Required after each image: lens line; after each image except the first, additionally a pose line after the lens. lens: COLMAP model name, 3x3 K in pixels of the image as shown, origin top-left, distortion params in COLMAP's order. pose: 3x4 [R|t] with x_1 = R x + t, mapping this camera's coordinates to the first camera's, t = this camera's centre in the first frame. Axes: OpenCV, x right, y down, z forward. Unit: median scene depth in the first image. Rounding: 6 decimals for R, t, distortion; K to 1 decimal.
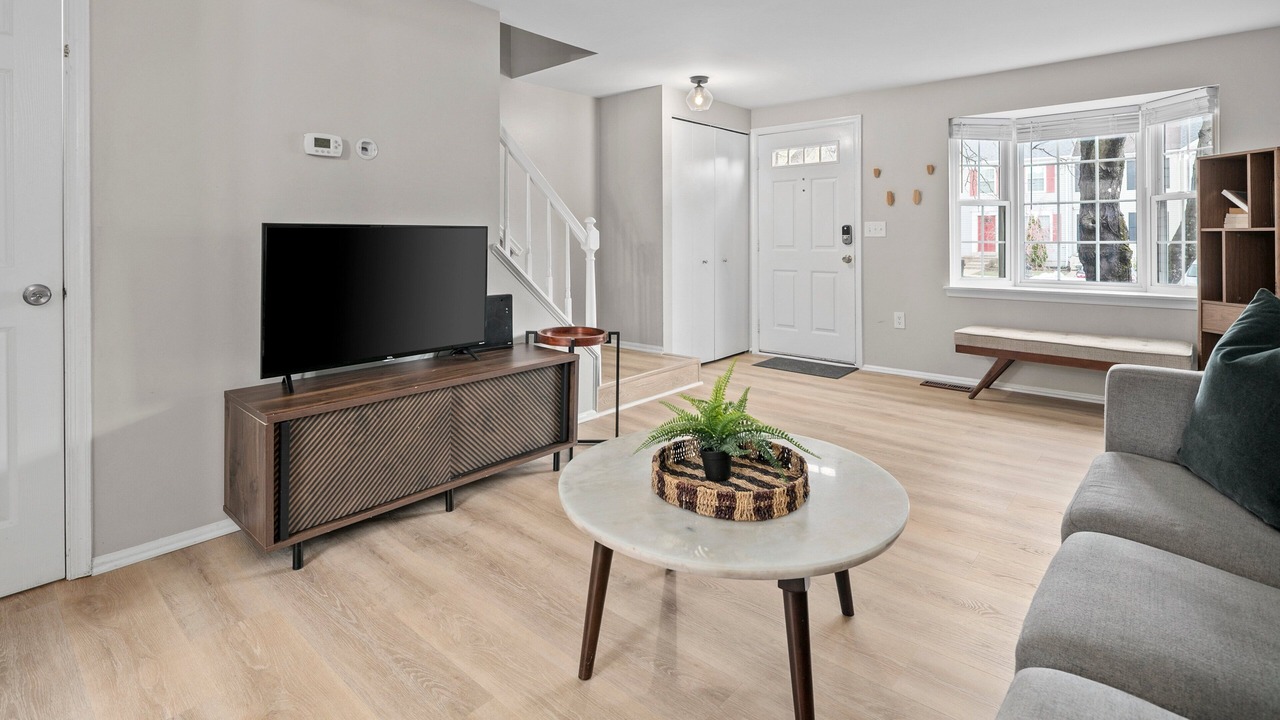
lens RADIAL K [[626.7, 0, 638.3], [0, 626.7, 300.4], [0, 0, 1]] dist [0.000758, 0.000120]
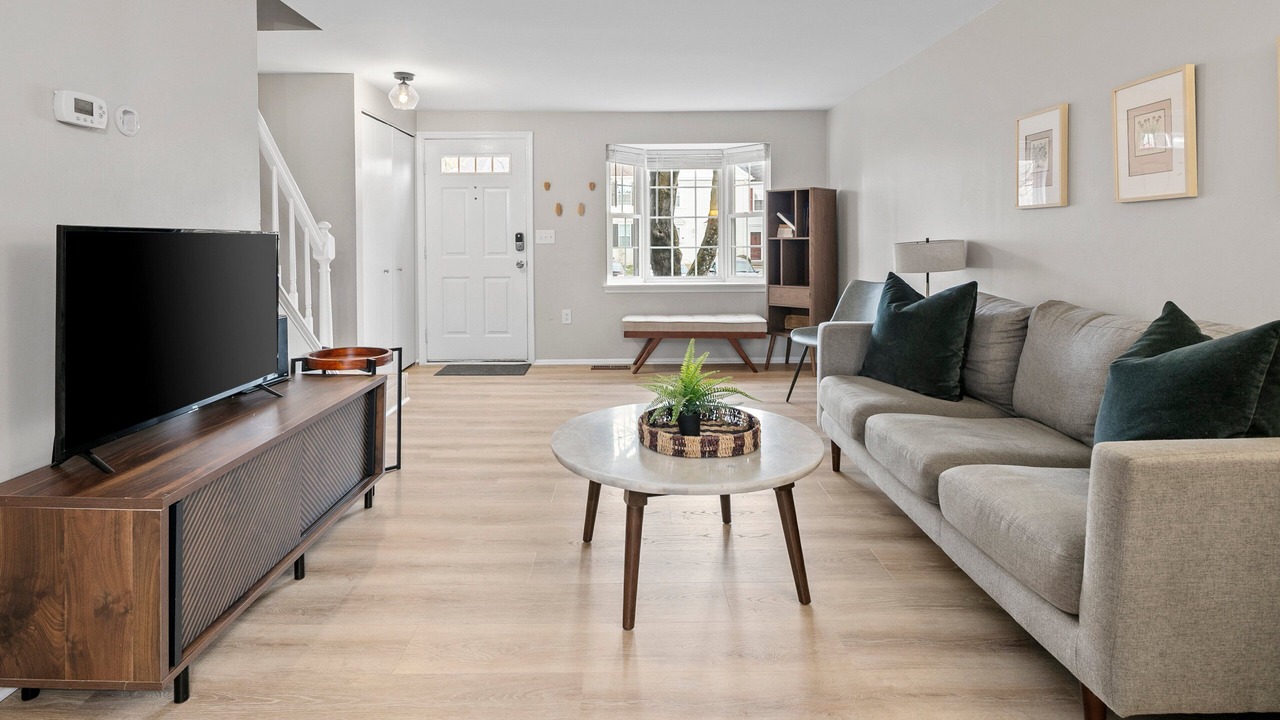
lens RADIAL K [[618.0, 0, 680.0], [0, 618.0, 332.8], [0, 0, 1]] dist [-0.000134, -0.000338]
pose [[0.733550, -0.099686, 0.672285, -0.256410], [0.071374, 0.995014, 0.069662, -0.004185], [-0.675877, -0.003117, 0.737008, 0.034868]]
